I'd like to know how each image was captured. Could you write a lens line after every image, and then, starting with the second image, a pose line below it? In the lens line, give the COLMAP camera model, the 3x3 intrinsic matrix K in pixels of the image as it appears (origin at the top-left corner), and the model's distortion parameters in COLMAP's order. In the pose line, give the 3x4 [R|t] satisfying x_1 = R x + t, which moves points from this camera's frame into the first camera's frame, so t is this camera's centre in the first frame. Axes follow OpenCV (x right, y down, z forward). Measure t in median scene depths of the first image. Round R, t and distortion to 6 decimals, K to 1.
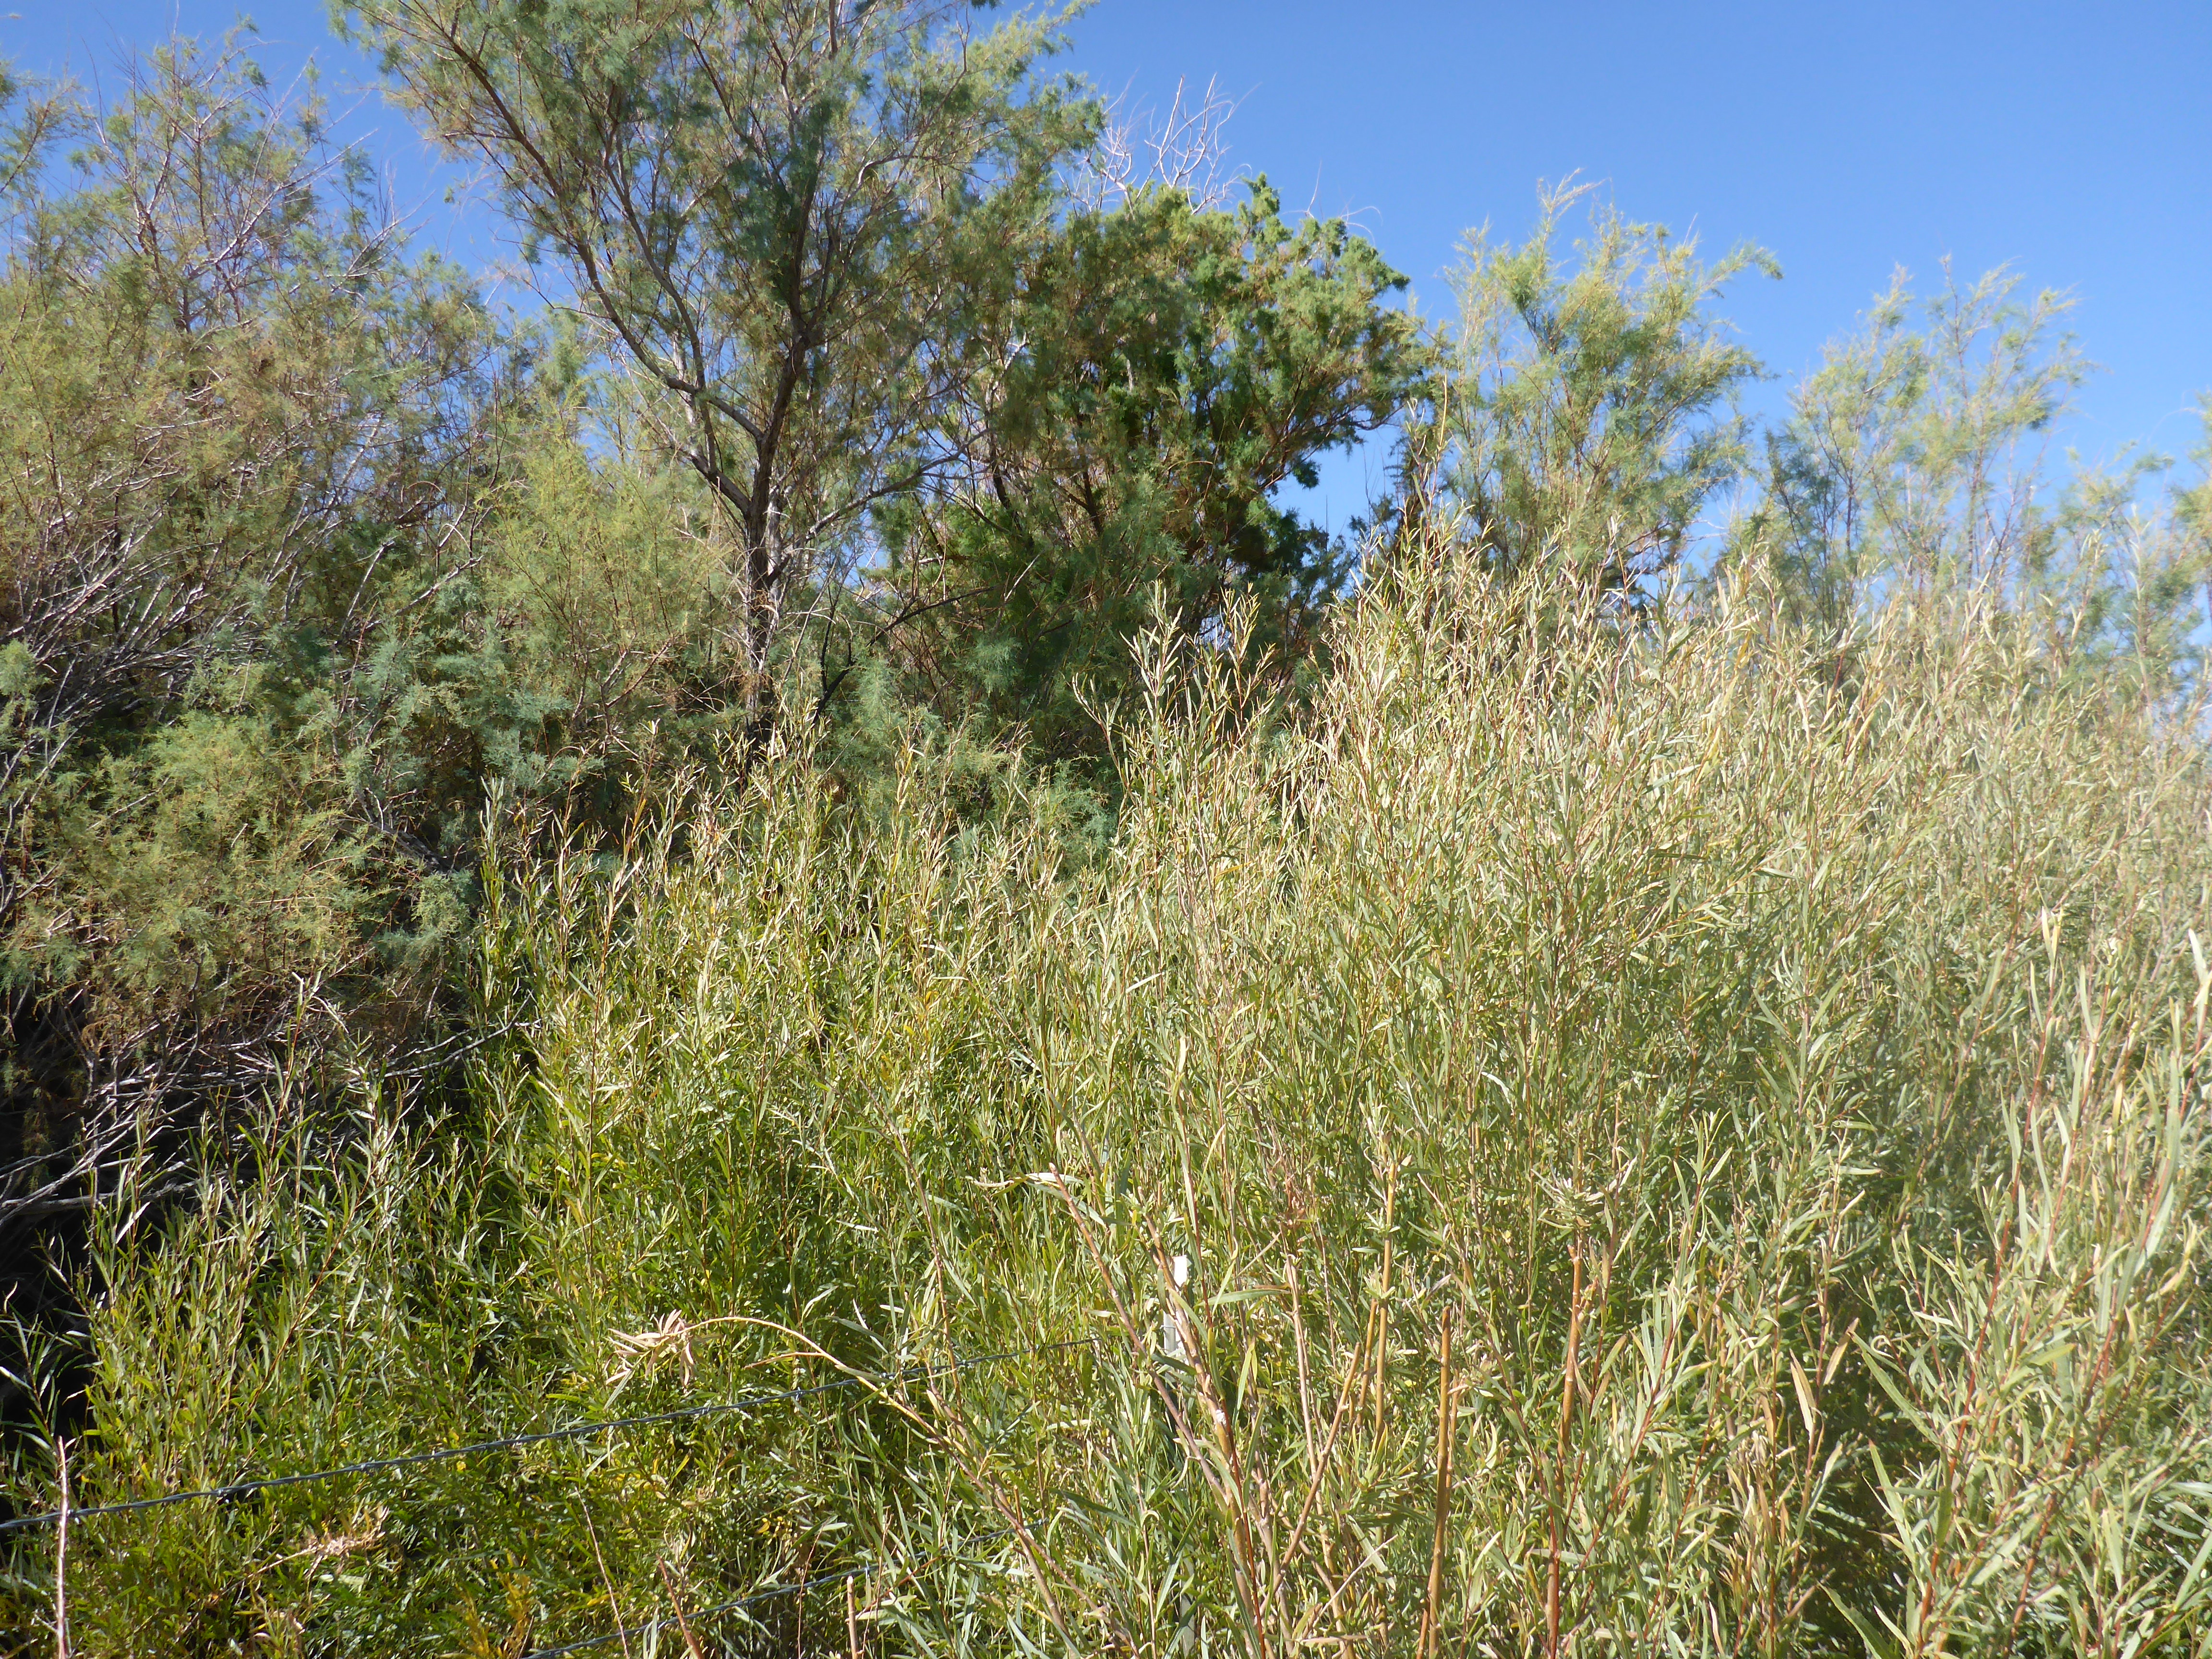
lens RADIAL K [[1813.2, 0, 1106.0], [0, 1813.2, 829.5], [0, 0, 1]] dist [-0.018736, -0.009621]
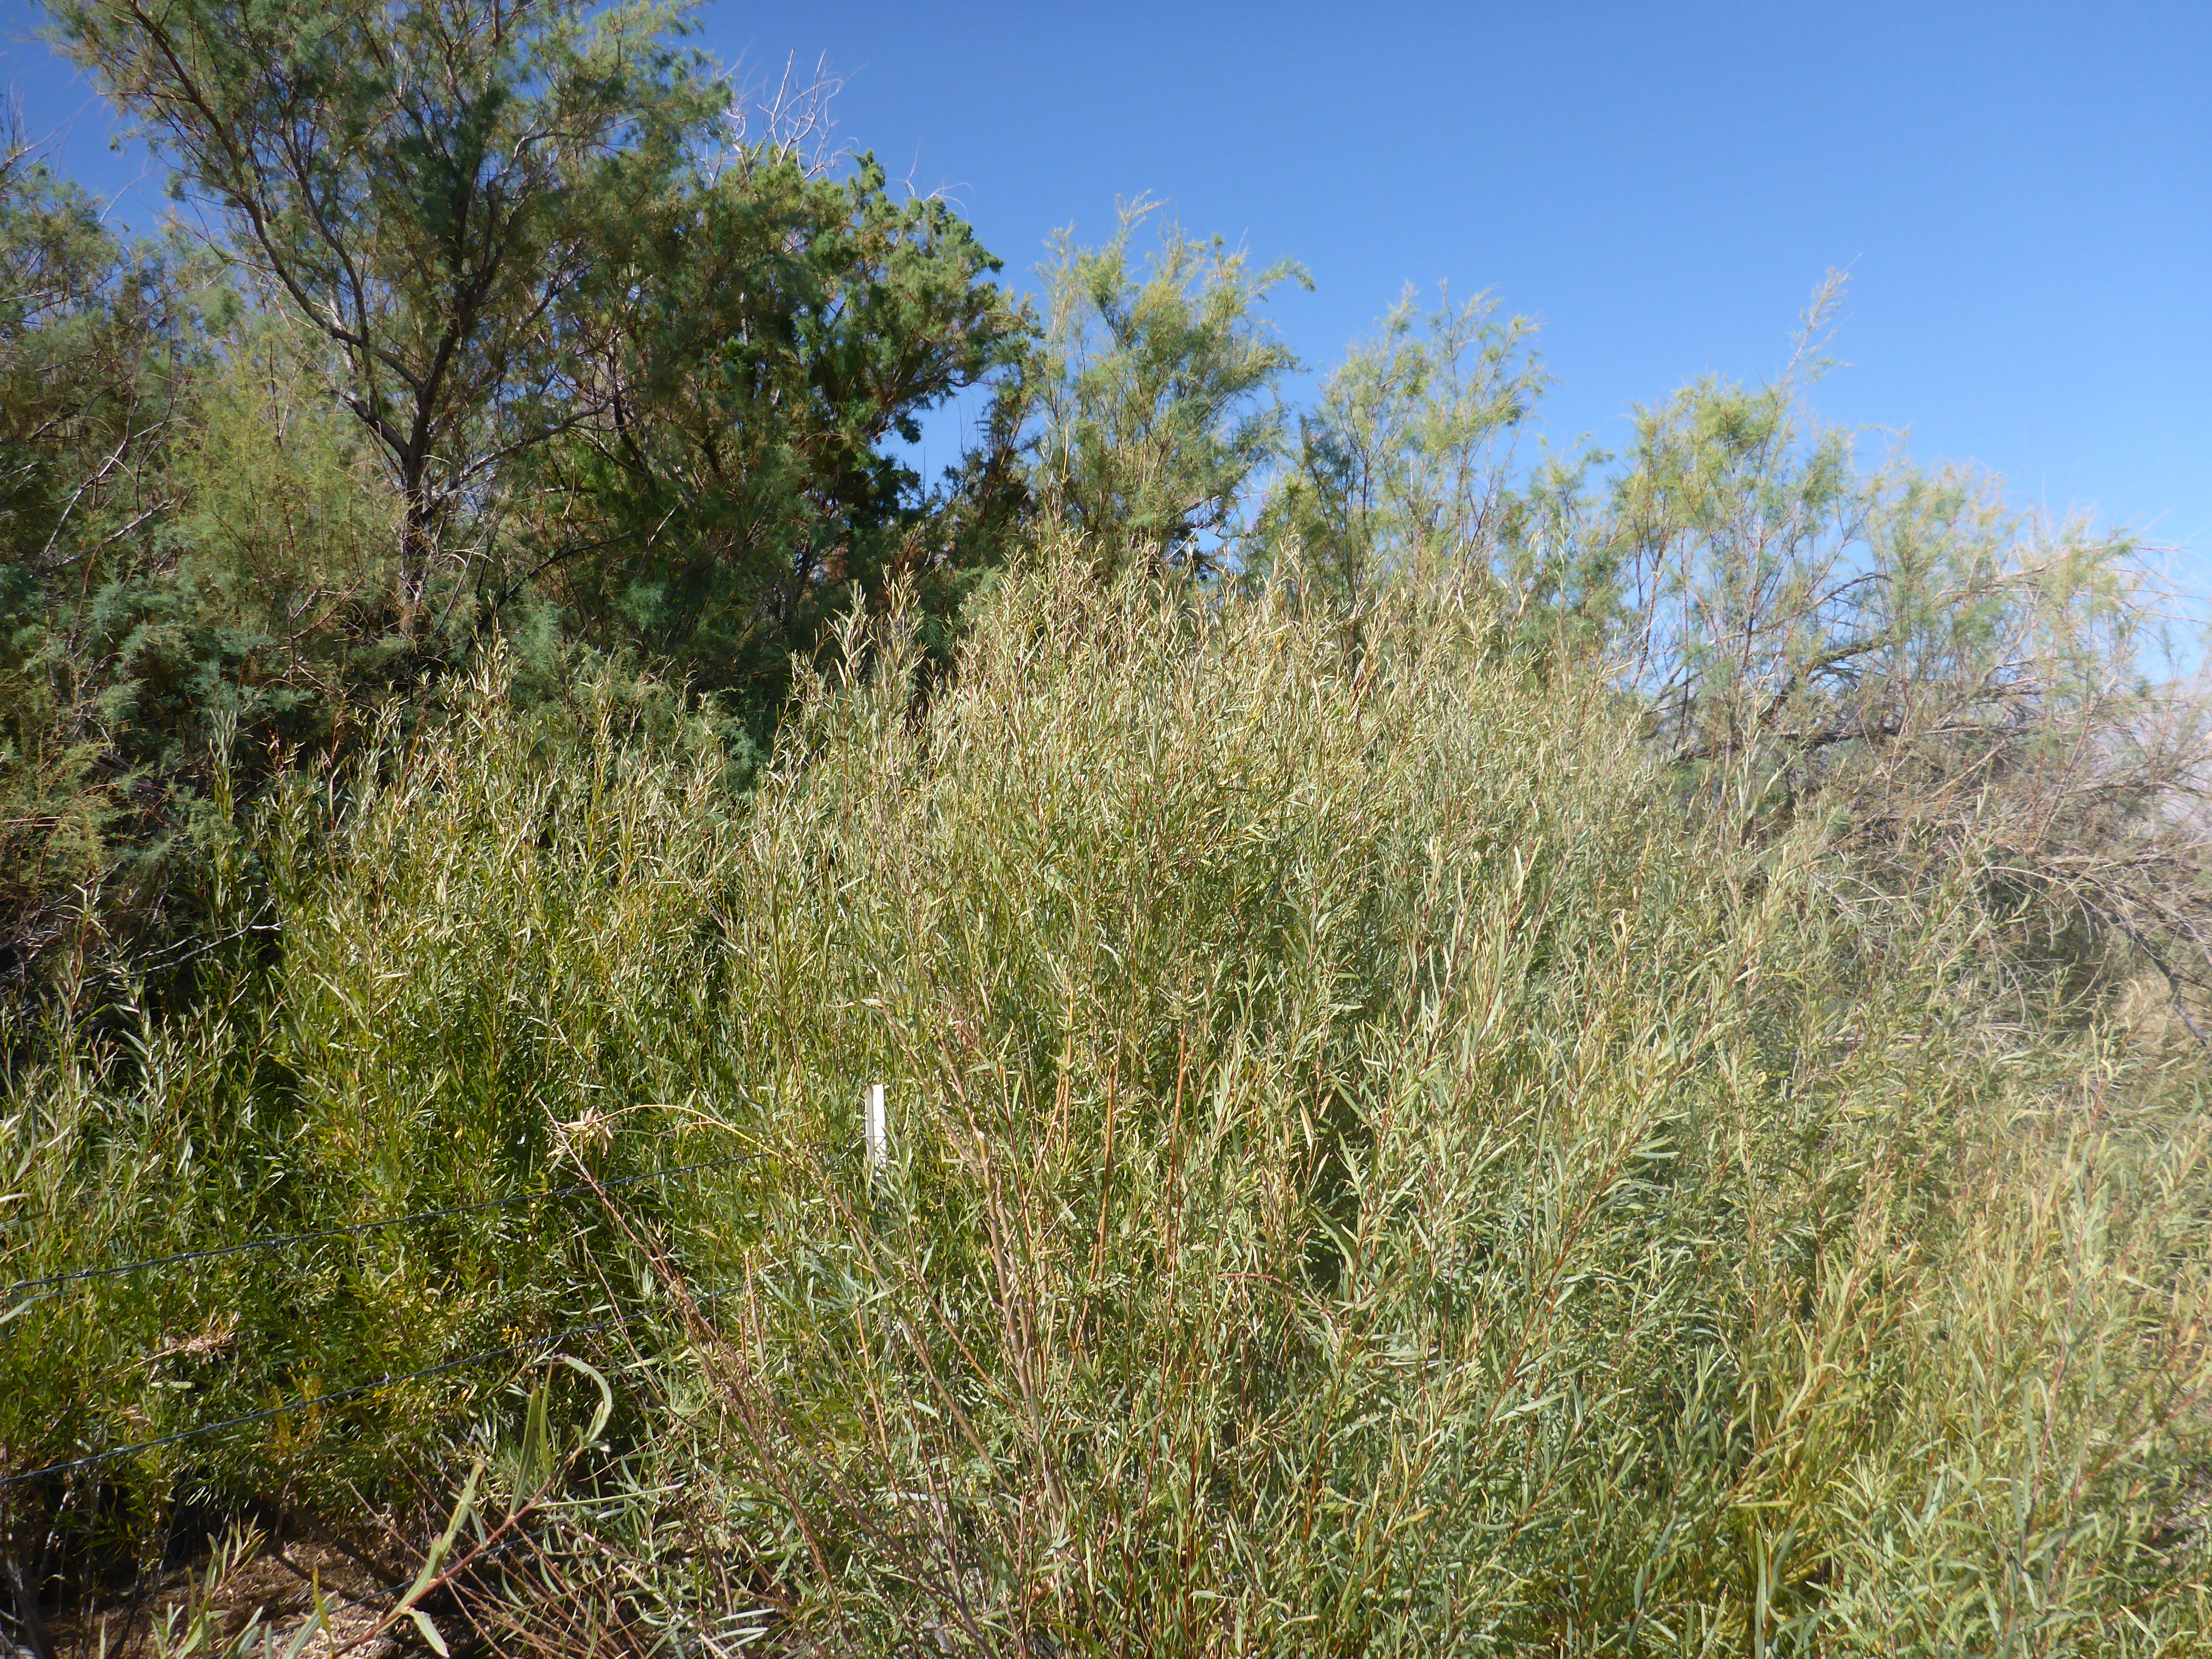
lens RADIAL K [[1813.2, 0, 1106.0], [0, 1813.2, 829.5], [0, 0, 1]] dist [-0.018736, -0.009621]
pose [[0.970098, -0.004205, 0.242677, -0.052182], [-0.008882, 0.998565, 0.052808, -0.012191], [-0.242551, -0.053385, 0.968669, -0.147915]]
